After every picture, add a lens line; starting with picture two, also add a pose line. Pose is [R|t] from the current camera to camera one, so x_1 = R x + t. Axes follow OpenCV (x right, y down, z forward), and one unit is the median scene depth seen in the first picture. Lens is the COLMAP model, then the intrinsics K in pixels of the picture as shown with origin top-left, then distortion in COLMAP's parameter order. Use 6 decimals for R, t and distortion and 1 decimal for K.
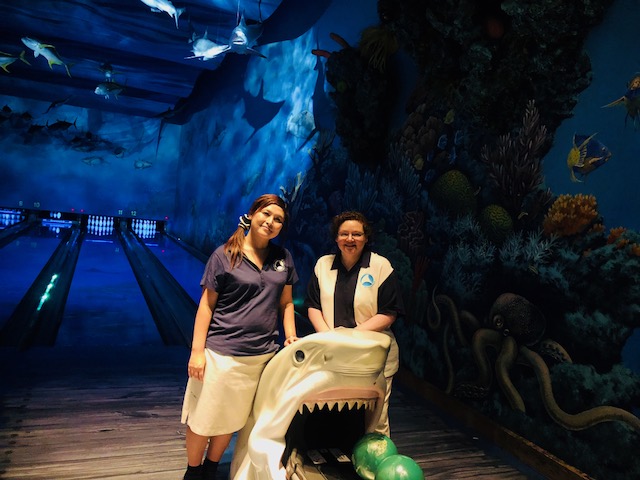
lens RADIAL K [[519.8, 0, 319.8], [0, 519.8, 238.4], [0, 0, 1]] dist [0.045335, -0.041697]
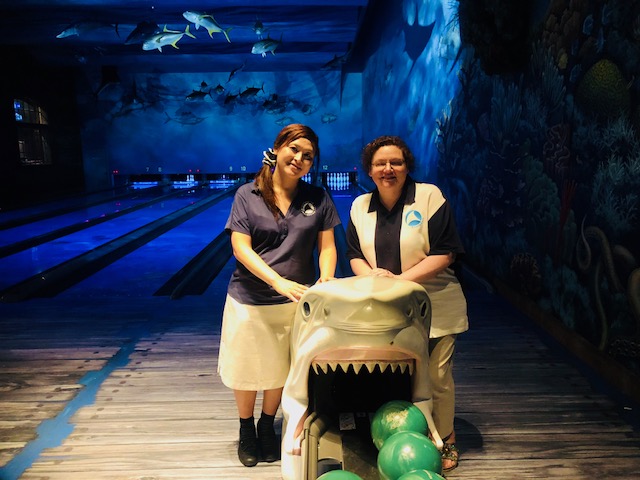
lens RADIAL K [[519.8, 0, 315.3], [0, 519.8, 241.5], [0, 0, 1]] dist [0.045335, -0.041697]
pose [[0.918235, -0.050701, -0.392776, 0.160942], [0.093891, 0.991366, 0.091529, 0.019229], [0.384745, -0.120924, 0.915068, 0.118898]]
